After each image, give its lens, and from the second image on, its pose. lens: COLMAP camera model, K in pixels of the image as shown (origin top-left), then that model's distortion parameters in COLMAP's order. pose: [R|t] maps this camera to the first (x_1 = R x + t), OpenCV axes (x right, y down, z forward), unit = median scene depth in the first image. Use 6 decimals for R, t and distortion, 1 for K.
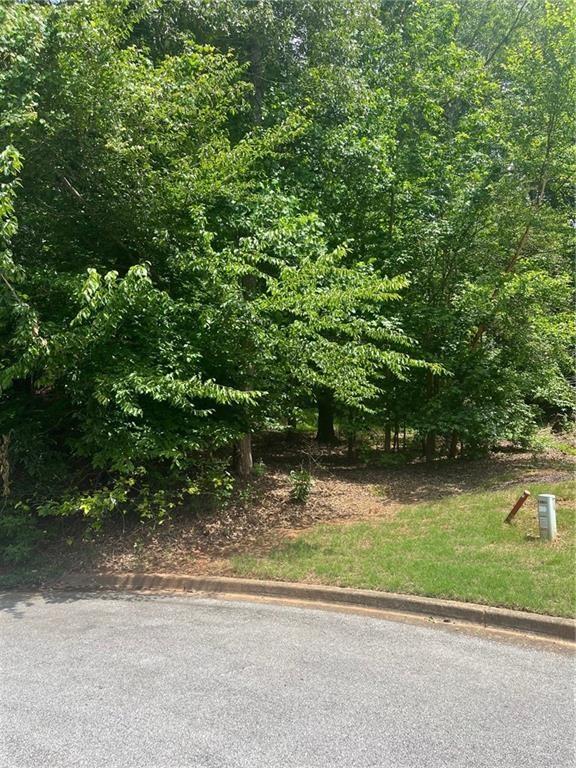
lens RADIAL K [[586.9, 0, 289.1], [0, 586.9, 386.7], [0, 0, 1]] dist [0.082065, -0.085463]
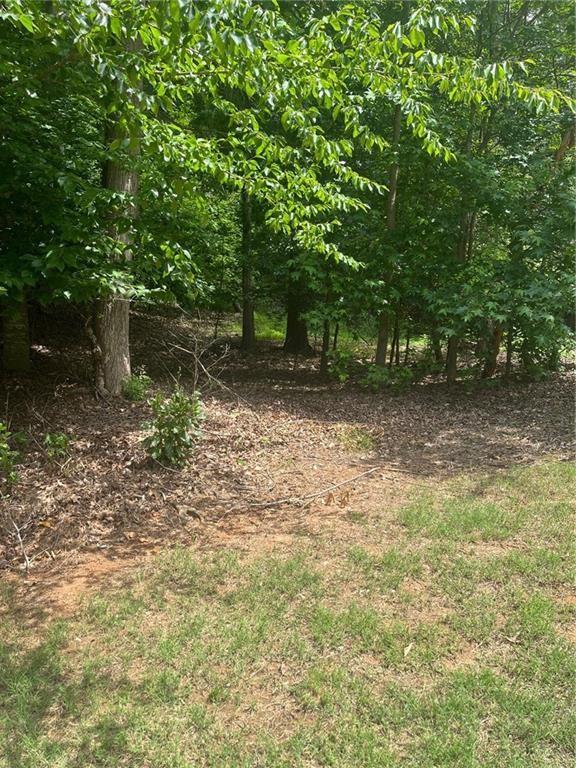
lens RADIAL K [[584.6, 0, 287.4], [0, 584.6, 422.5], [0, 0, 1]] dist [0.001366, -0.082445]
pose [[0.999459, 0.030981, 0.011011, 0.095781], [-0.032532, 0.980358, 0.194527, 0.079764], [-0.004768, -0.194780, 0.980835, 0.579455]]
